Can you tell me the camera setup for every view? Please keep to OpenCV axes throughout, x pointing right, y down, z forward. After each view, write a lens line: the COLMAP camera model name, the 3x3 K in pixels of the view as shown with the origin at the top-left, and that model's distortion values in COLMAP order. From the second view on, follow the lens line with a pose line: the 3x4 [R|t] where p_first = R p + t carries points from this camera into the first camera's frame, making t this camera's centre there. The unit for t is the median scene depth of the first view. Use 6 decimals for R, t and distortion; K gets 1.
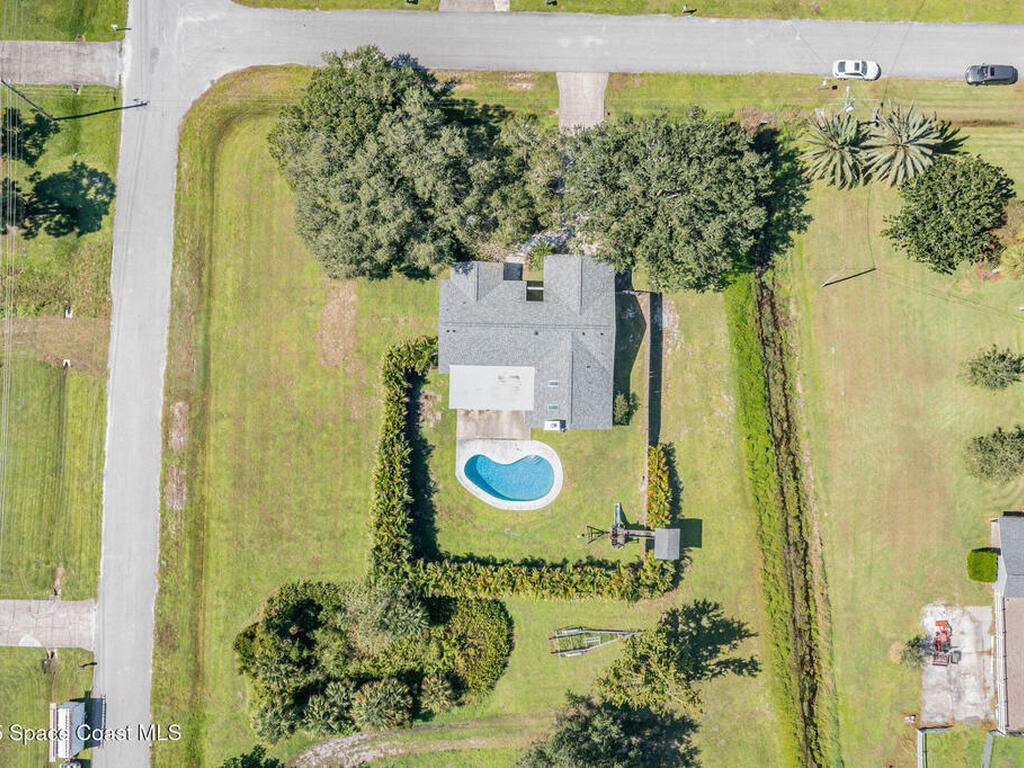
lens RADIAL K [[899.4, 0, 512.0], [0, 899.4, 384.0], [0, 0, 1]] dist [-0.026230, -0.003338]
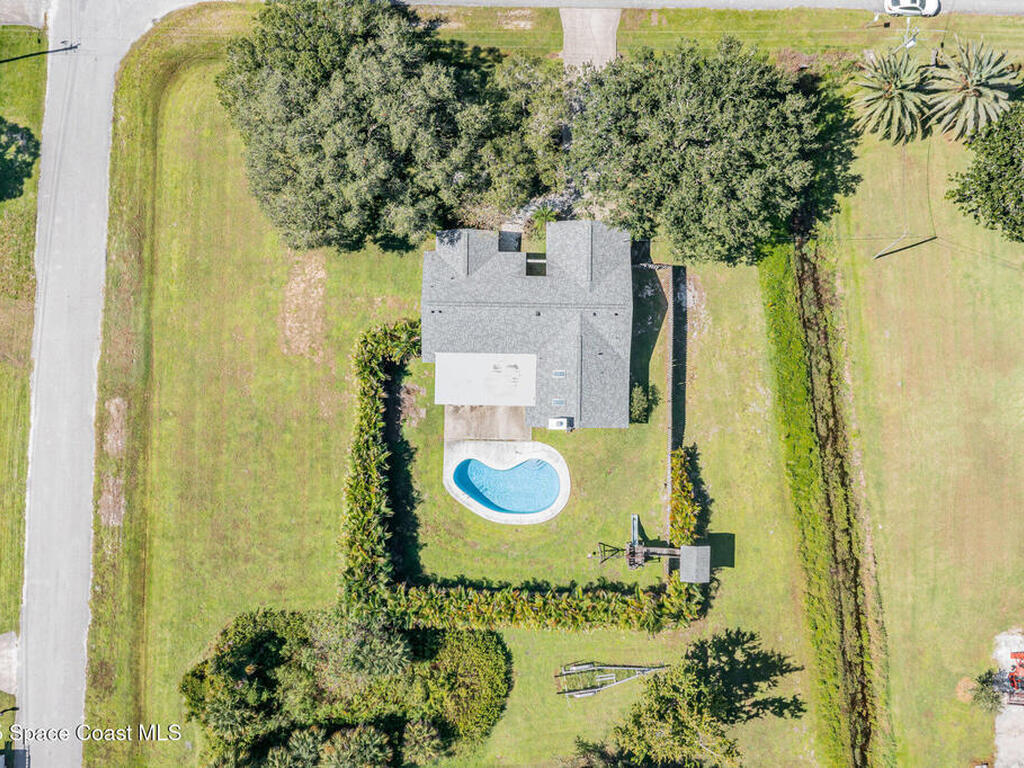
lens RADIAL K [[899.4, 0, 512.0], [0, 899.4, 384.0], [0, 0, 1]] dist [-0.026230, -0.003338]
pose [[0.999981, -0.004857, 0.003802, -0.000761], [0.004847, 0.999985, 0.002499, 0.006426], [-0.003814, -0.002481, 0.999990, 0.156644]]
